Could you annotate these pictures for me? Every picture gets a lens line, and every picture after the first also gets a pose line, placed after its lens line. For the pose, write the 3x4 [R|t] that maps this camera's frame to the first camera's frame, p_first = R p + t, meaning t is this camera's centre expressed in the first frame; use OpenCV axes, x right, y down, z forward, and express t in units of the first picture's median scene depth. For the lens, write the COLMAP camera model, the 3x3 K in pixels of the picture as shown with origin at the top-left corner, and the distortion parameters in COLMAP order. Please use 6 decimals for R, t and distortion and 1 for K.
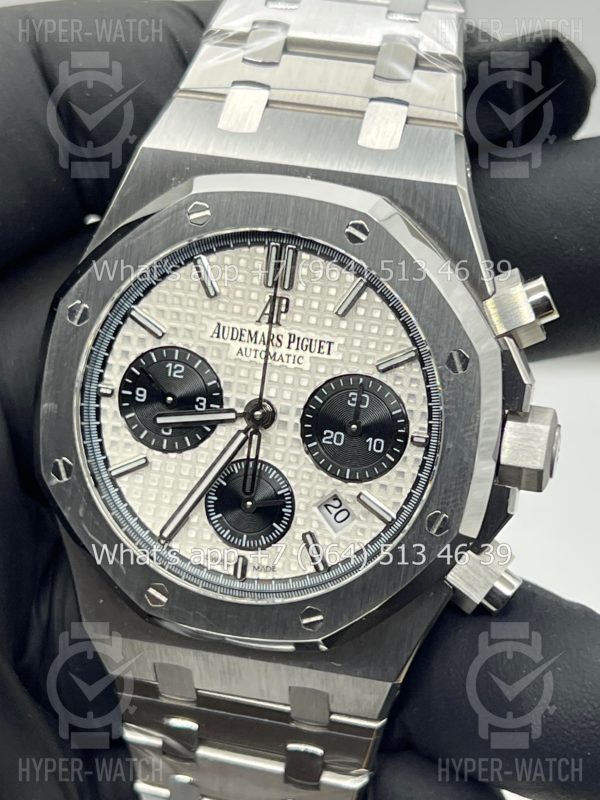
lens RADIAL K [[1874.2, 0, 303.8], [0, 1874.2, 397.1], [0, 0, 1]] dist [0.218915, 0.000000]
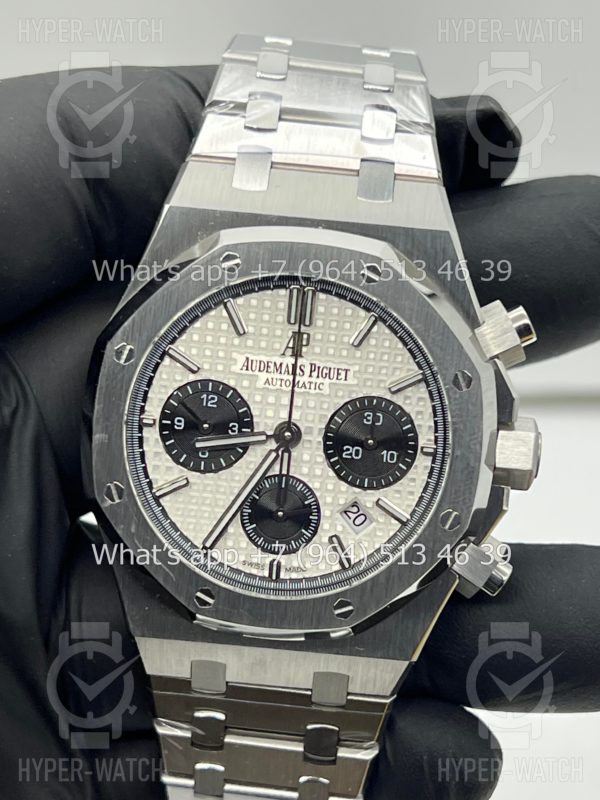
lens RADIAL K [[1874.2, 0, 307.0], [0, 1874.2, 443.1], [0, 0, 1]] dist [0.218915, 0.000000]
pose [[0.985533, -0.046801, 0.162894, -0.197979], [0.048213, 0.998826, -0.004728, 0.019961], [-0.162482, 0.012513, 0.986632, -0.134212]]
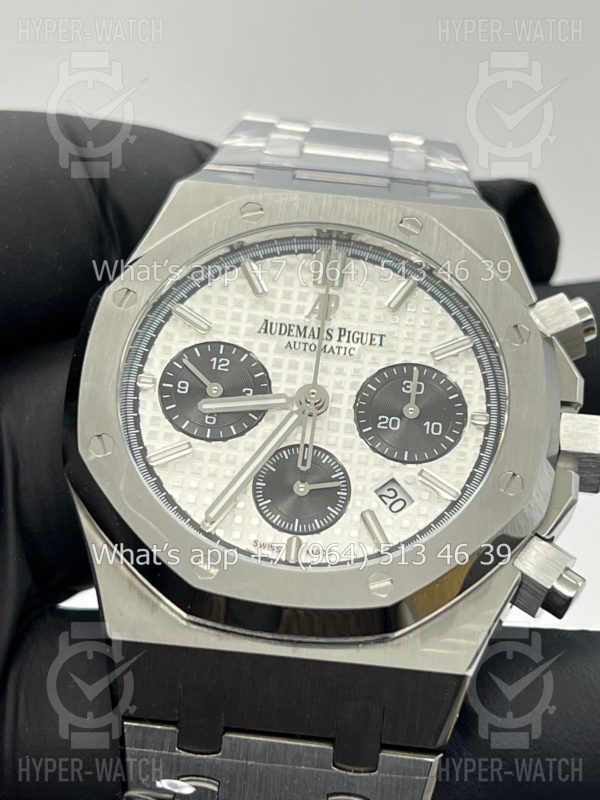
lens RADIAL K [[1874.2, 0, 302.9], [0, 1874.2, 402.2], [0, 0, 1]] dist [0.218915, 0.000000]
pose [[0.978219, 0.075128, 0.193502, -0.213211], [0.035458, 0.858024, -0.512384, 0.501319], [-0.204524, 0.508085, 0.836672, 0.194700]]
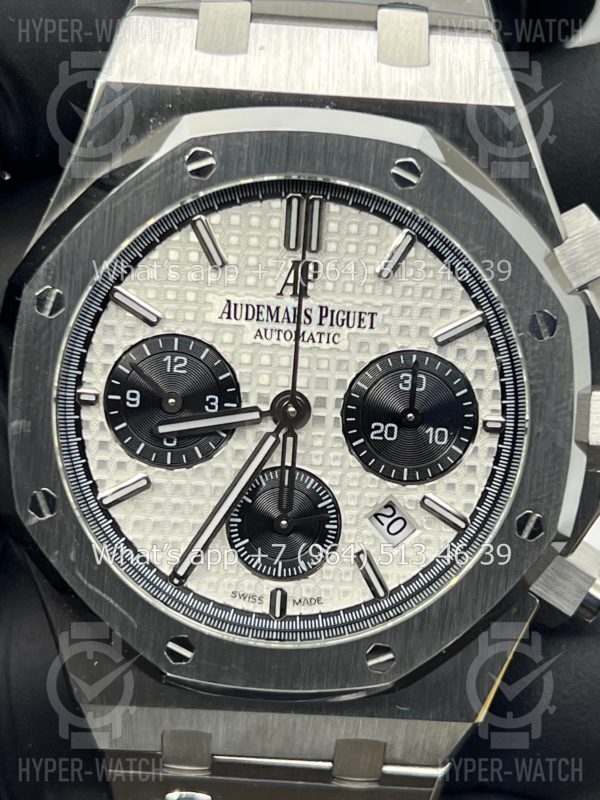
lens RADIAL K [[1874.2, 0, 297.3], [0, 1874.2, 402.1], [0, 0, 1]] dist [0.218915, 0.000000]
pose [[0.976855, -0.089451, 0.194300, -0.174104], [0.082565, 0.995646, 0.043272, -0.028473], [-0.197325, -0.026228, 0.979987, 0.218126]]
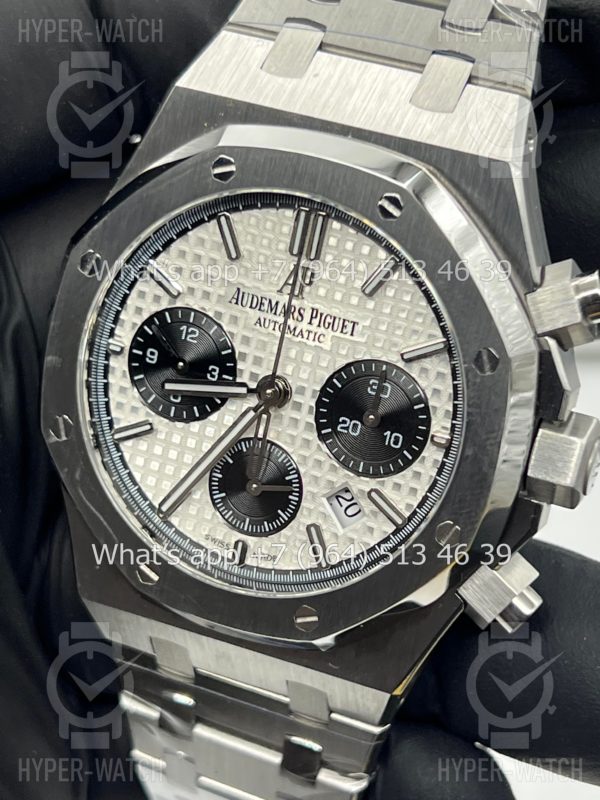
lens RADIAL K [[1874.2, 0, 303.7], [0, 1874.2, 401.8], [0, 0, 1]] dist [0.218915, 0.000000]
pose [[0.987486, 0.102154, -0.120150, 0.101636], [-0.091449, 0.991599, 0.091481, -0.071085], [0.128486, -0.079349, 0.988532, 0.094107]]
